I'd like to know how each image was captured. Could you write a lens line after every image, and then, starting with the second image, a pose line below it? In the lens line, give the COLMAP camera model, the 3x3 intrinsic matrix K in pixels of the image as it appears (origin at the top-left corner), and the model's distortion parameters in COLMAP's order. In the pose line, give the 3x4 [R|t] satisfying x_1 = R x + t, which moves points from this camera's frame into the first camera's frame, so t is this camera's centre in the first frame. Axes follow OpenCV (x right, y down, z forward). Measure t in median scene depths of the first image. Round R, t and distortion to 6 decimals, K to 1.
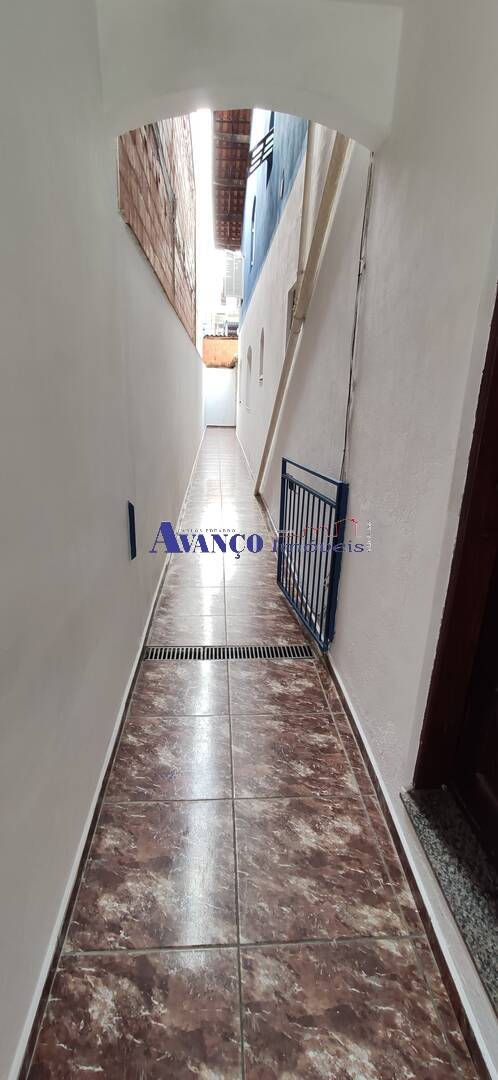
lens RADIAL K [[471.3, 0, 246.5], [0, 471.3, 536.9], [0, 0, 1]] dist [-0.030652, 0.016056]
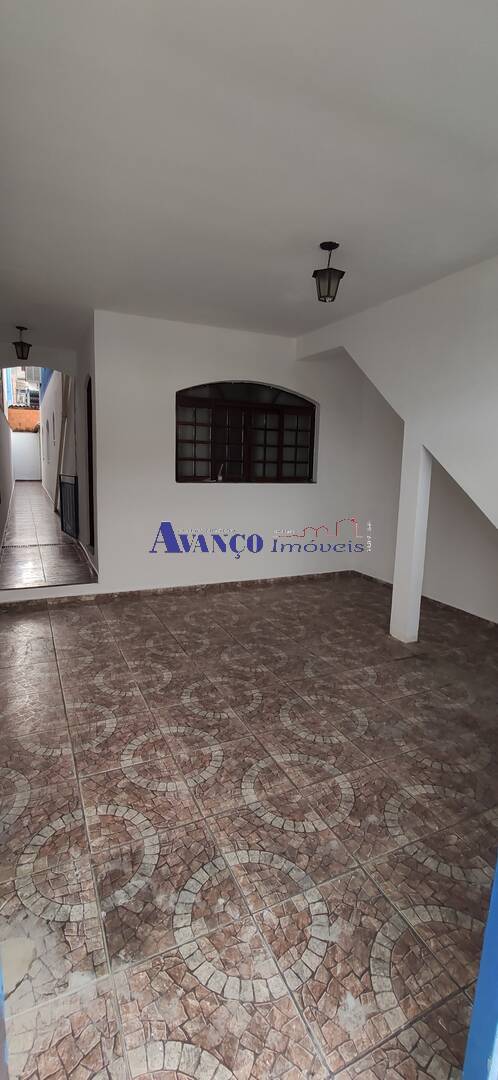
lens RADIAL K [[471.3, 0, 246.5], [0, 471.3, 536.9], [0, 0, 1]] dist [-0.030652, 0.016056]
pose [[0.927436, -0.059315, 0.369248, 0.012354], [0.105362, 0.988790, -0.105801, 0.094066], [-0.358833, 0.137028, 0.923289, -0.279233]]
